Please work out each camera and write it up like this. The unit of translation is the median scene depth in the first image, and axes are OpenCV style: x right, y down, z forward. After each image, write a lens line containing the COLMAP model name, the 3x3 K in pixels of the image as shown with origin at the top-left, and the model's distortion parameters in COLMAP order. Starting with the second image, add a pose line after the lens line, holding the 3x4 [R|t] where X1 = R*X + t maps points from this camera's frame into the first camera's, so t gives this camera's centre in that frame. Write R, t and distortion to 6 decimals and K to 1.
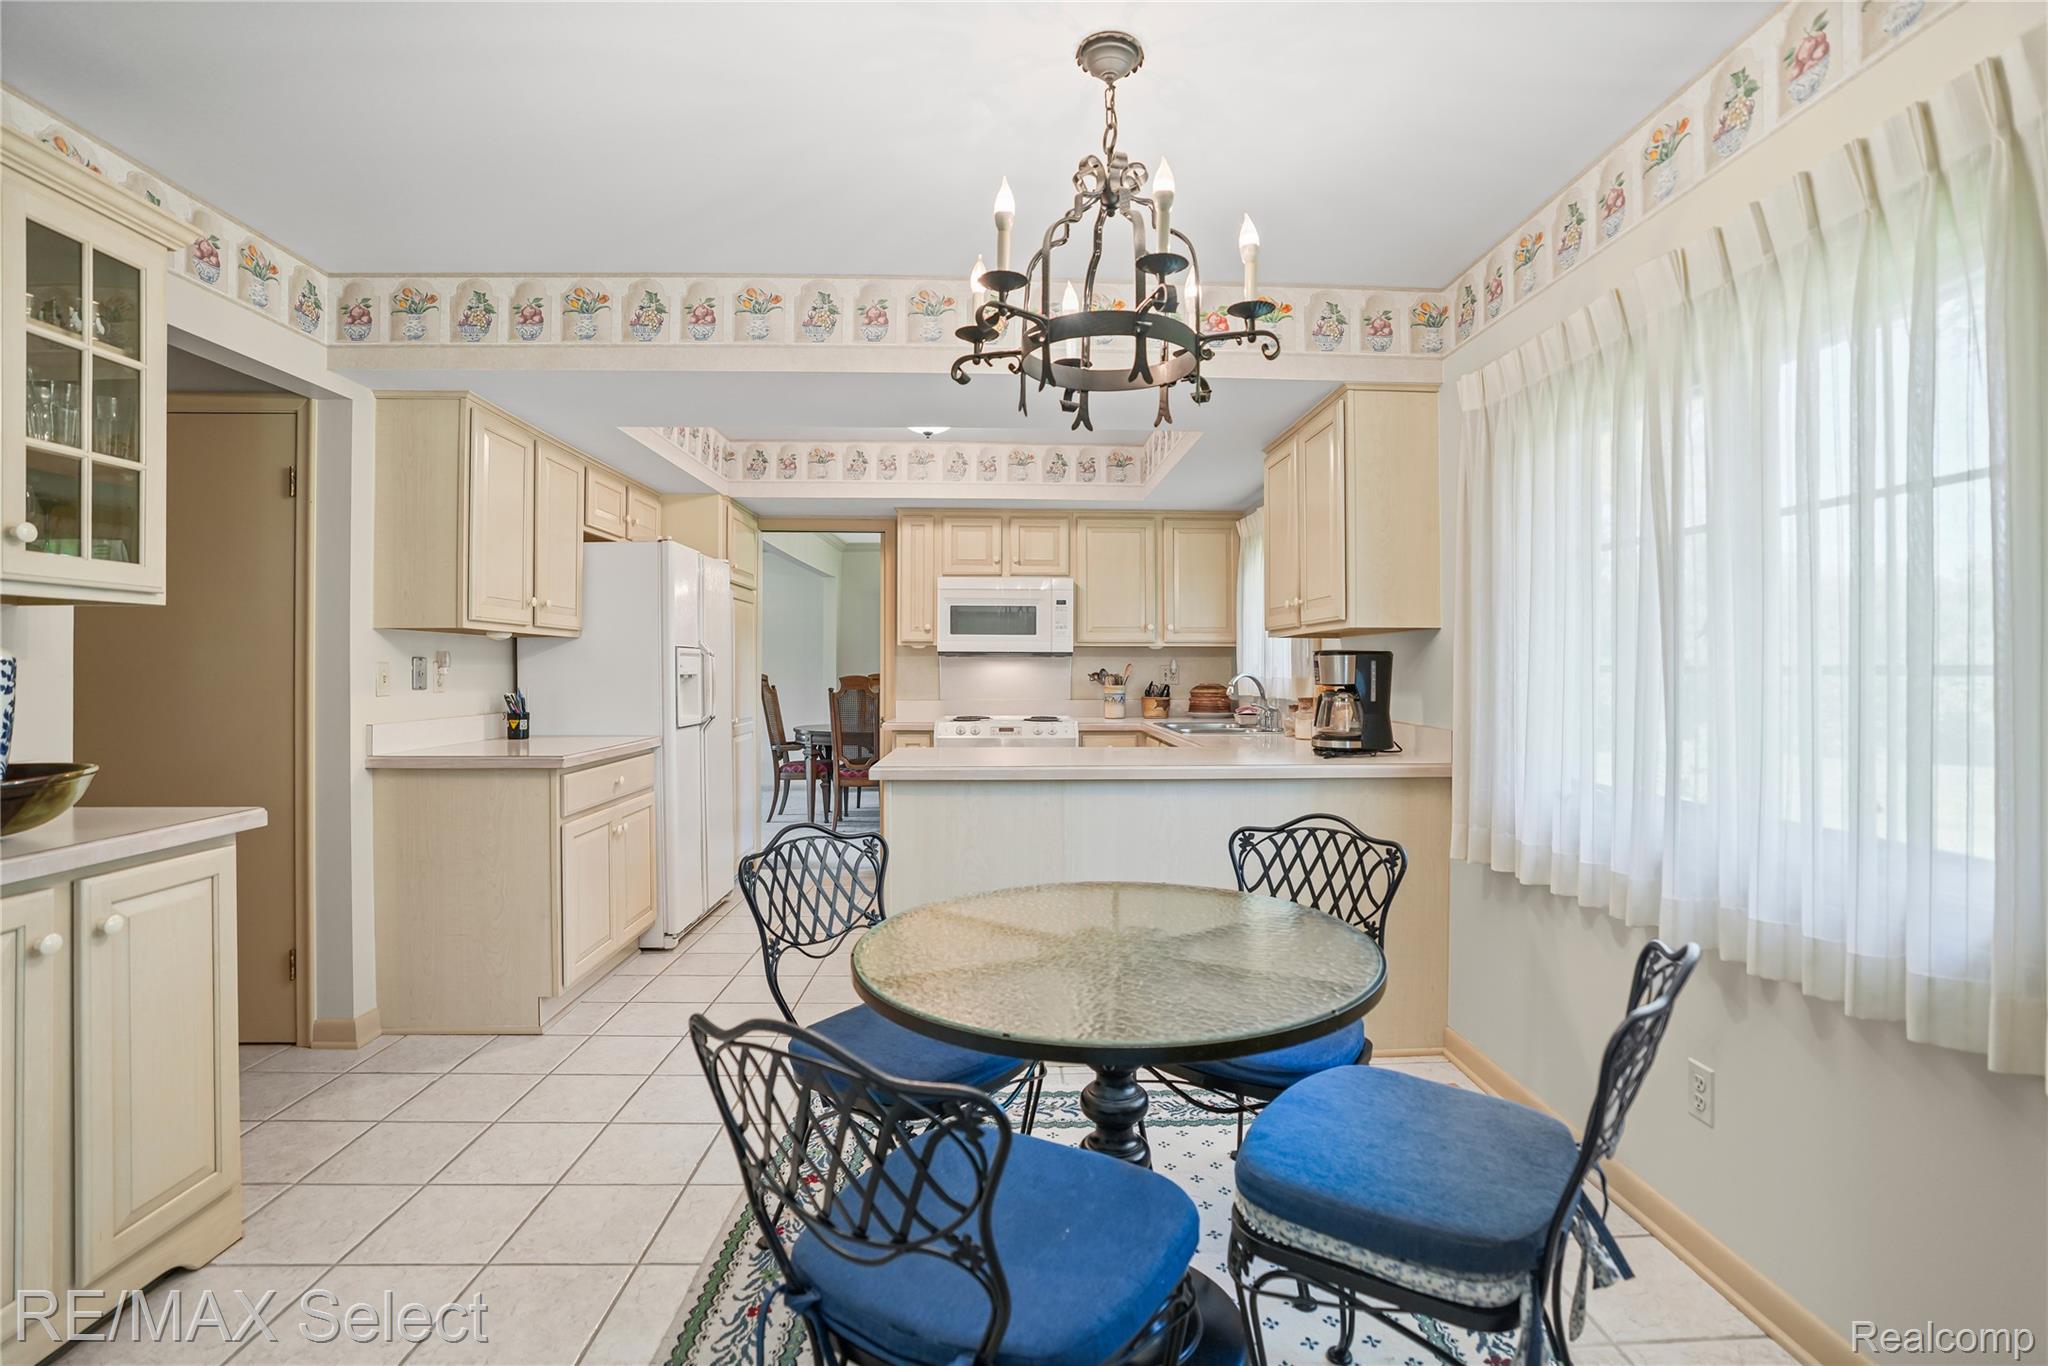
lens RADIAL K [[956.5, 0, 1032.7], [0, 956.5, 654.7], [0, 0, 1]] dist [-0.059741, 0.021606]
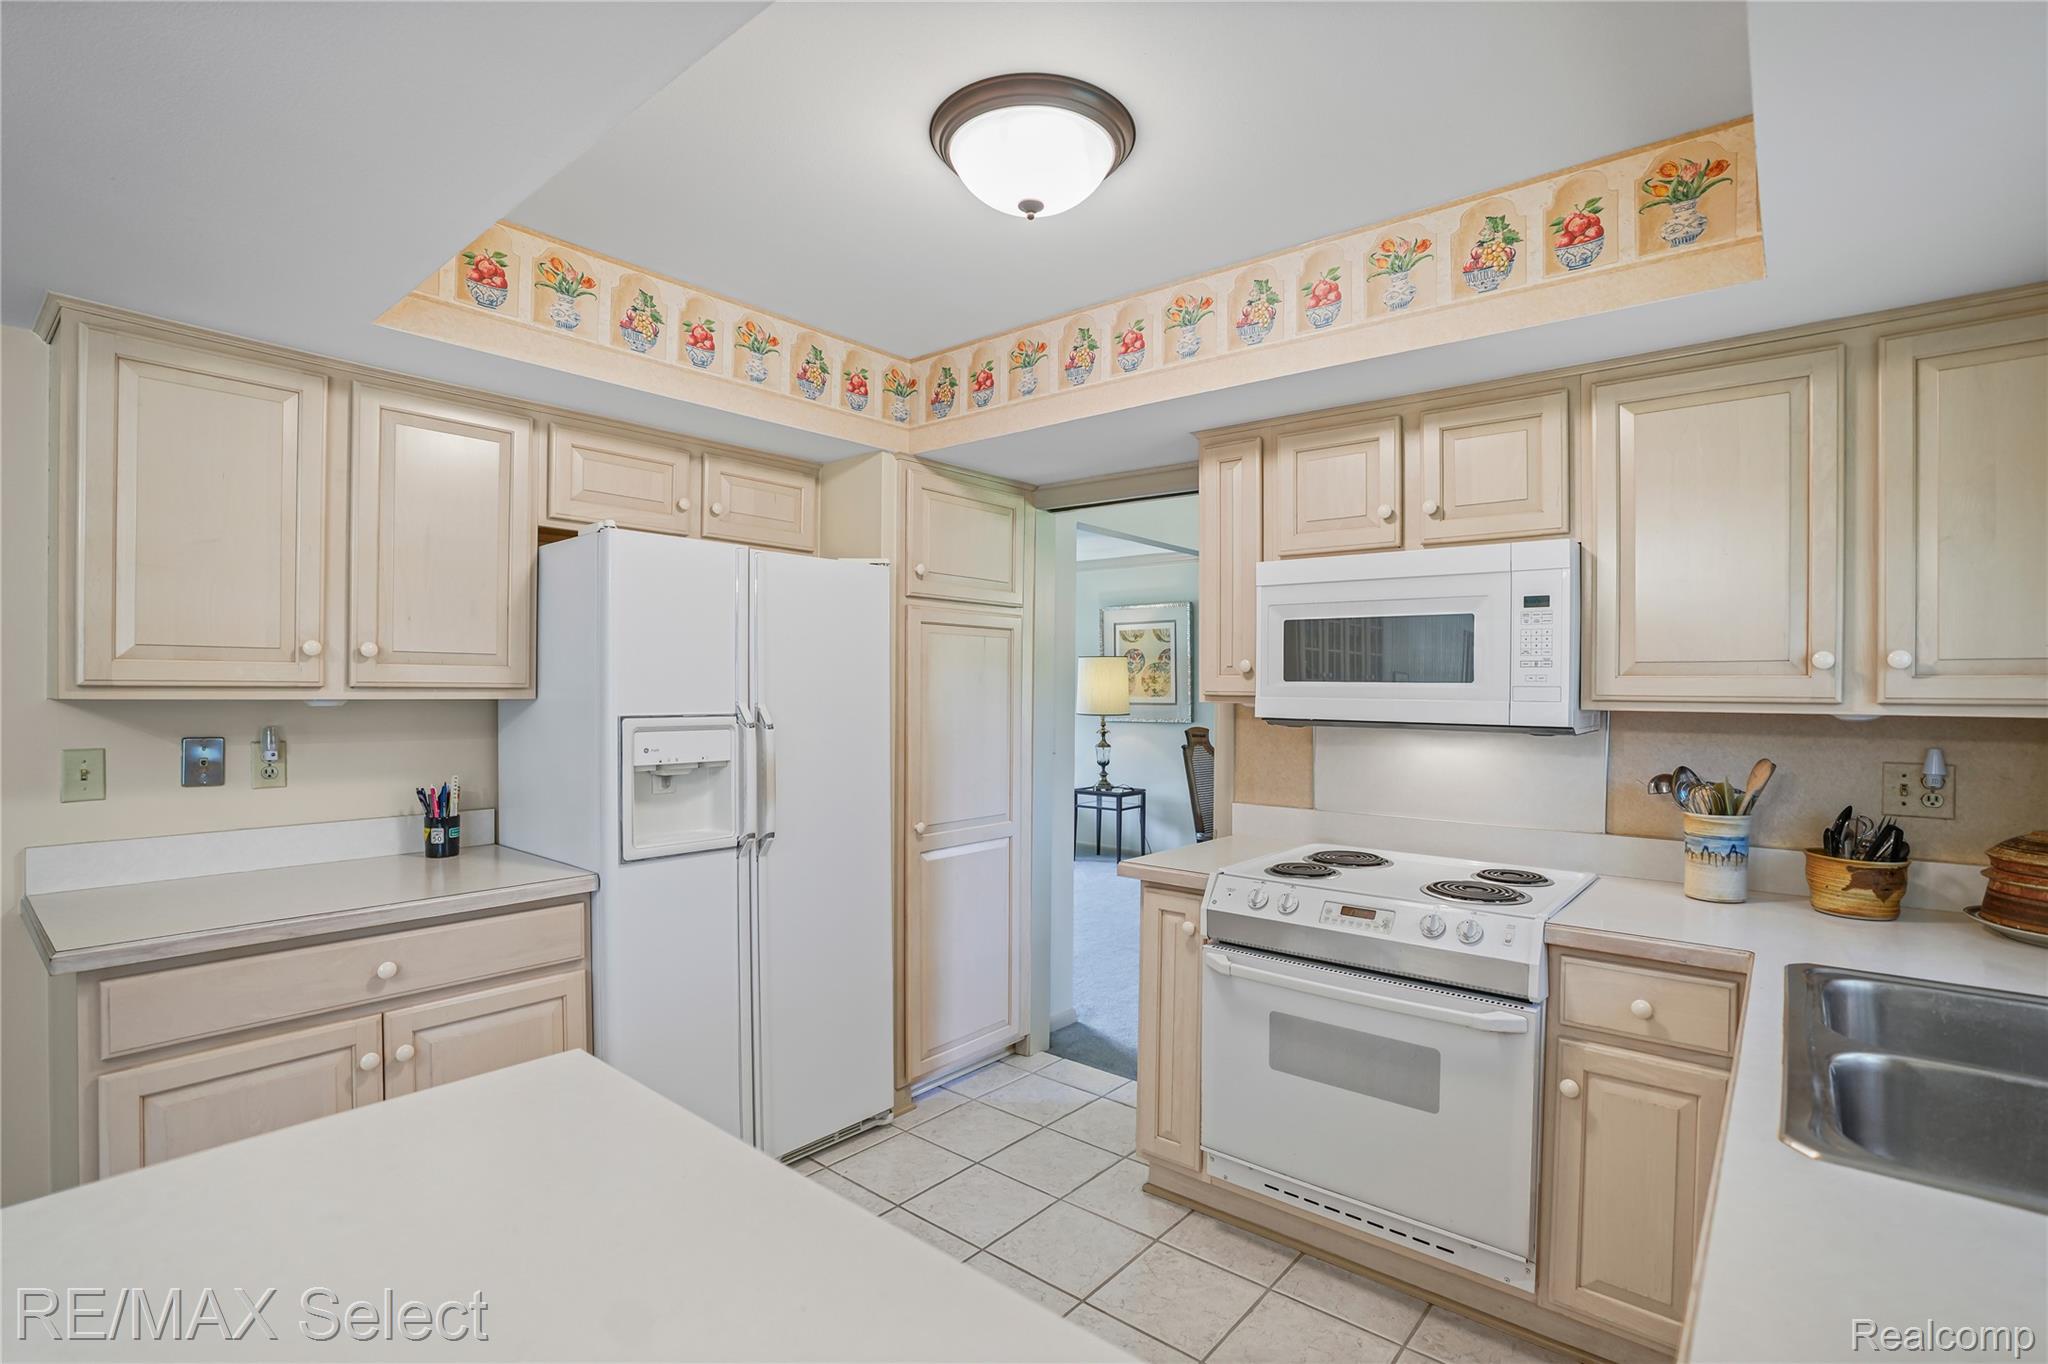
lens RADIAL K [[956.5, 0, 1044.2], [0, 956.5, 697.2], [0, 0, 1]] dist [-0.059741, 0.021606]
pose [[0.750412, 0.009265, -0.660906, 0.156740], [0.002049, 0.999864, 0.016344, -0.025194], [0.660967, -0.013619, 0.750291, 0.661303]]
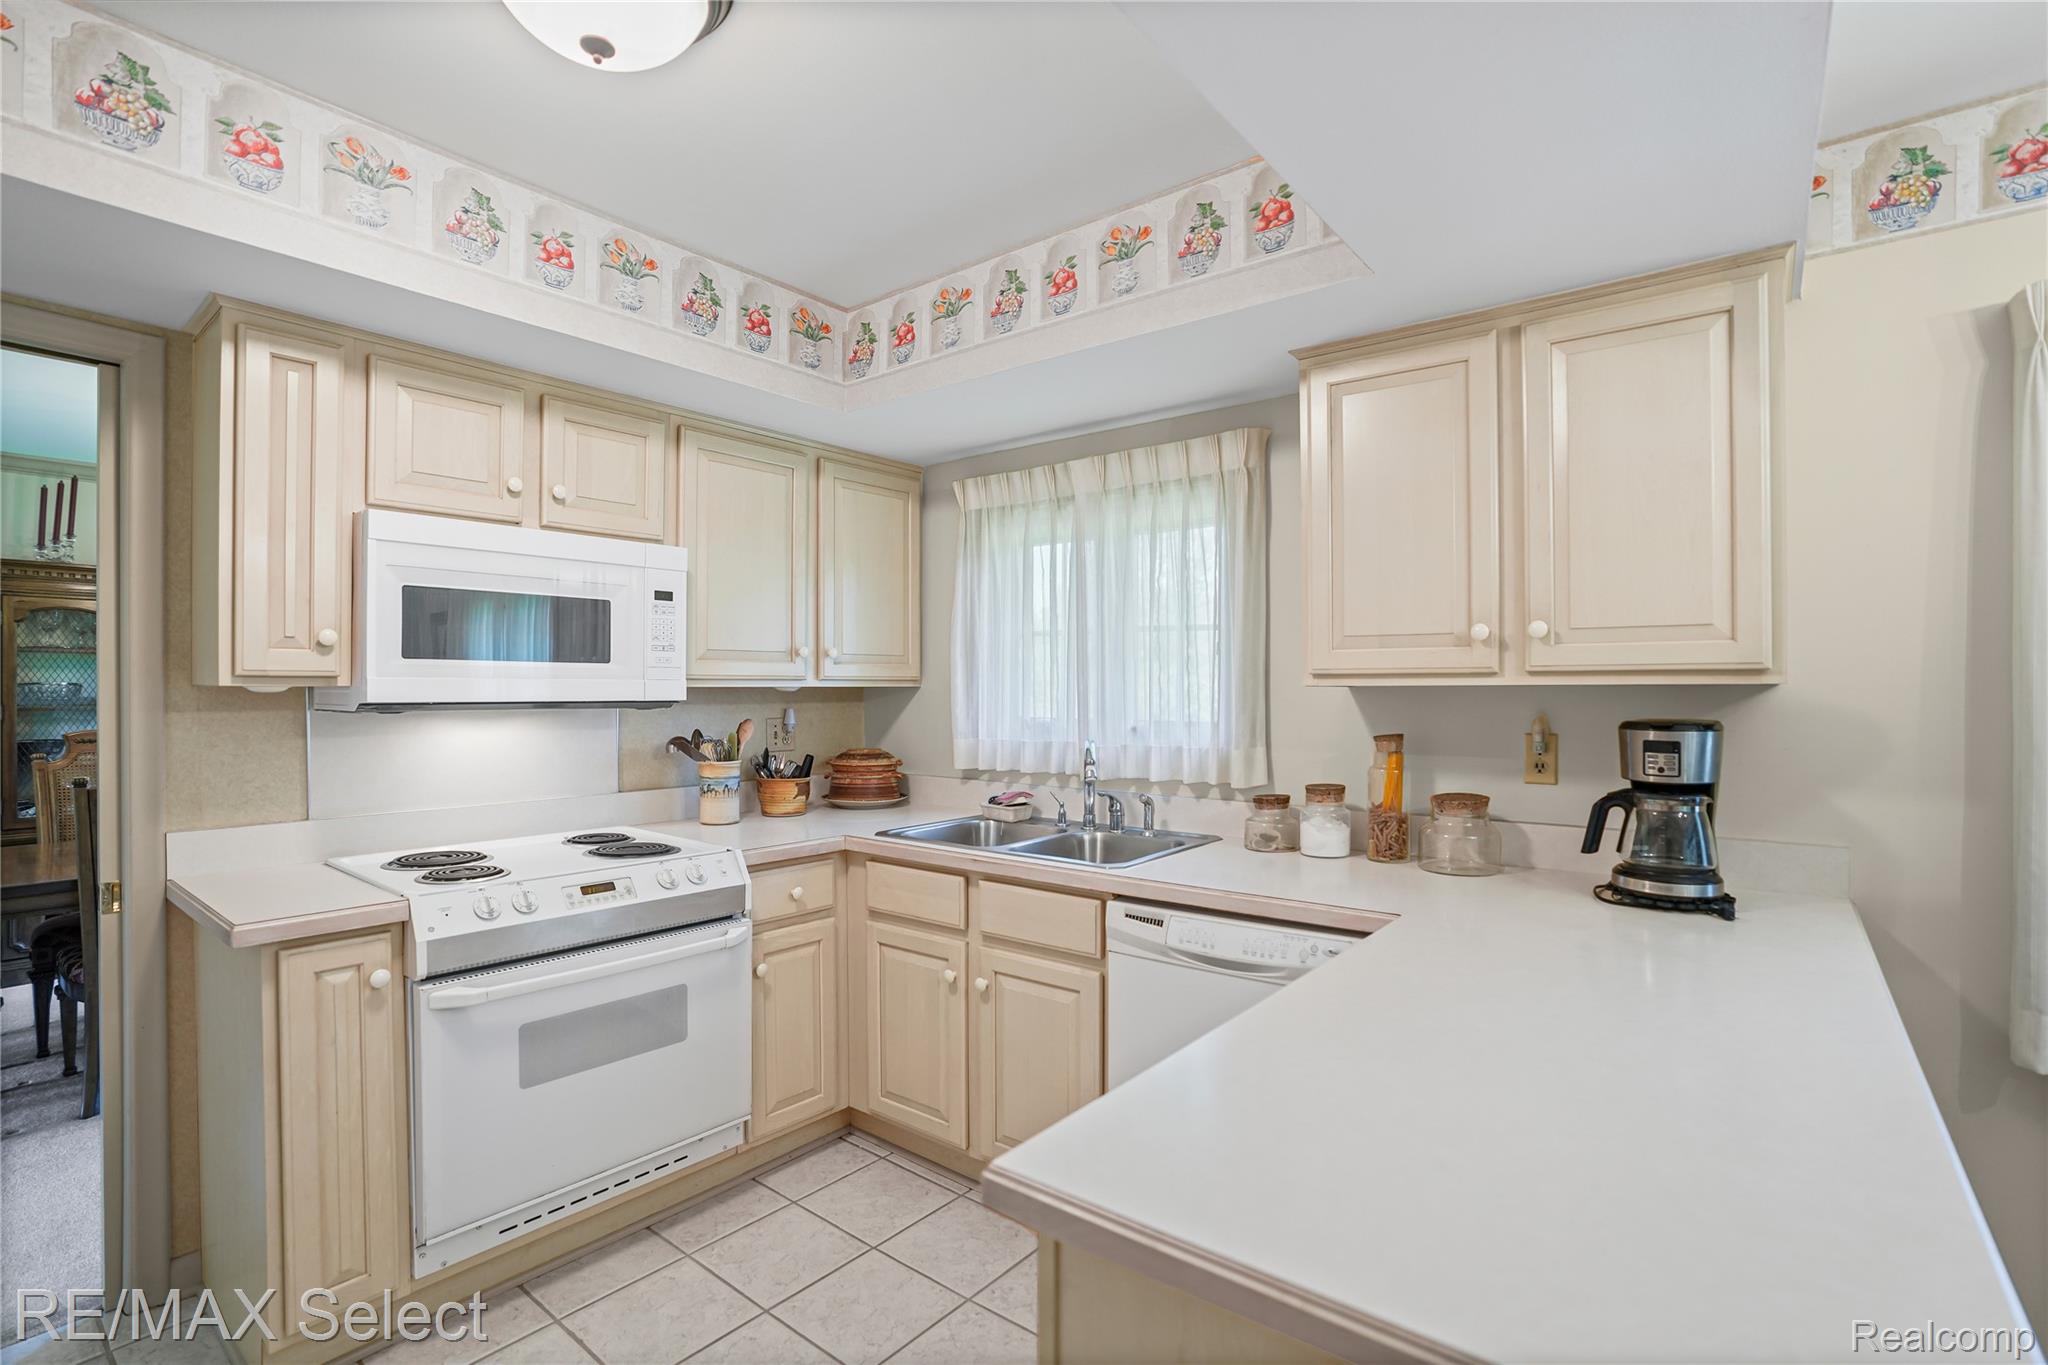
lens RADIAL K [[956.5, 0, 1026.8], [0, 956.5, 690.4], [0, 0, 1]] dist [-0.059741, 0.021606]
pose [[0.652558, -0.003062, 0.757733, -0.241811], [-0.010201, 0.999866, 0.012826, -0.018302], [-0.757670, -0.016099, 0.652439, 0.645787]]
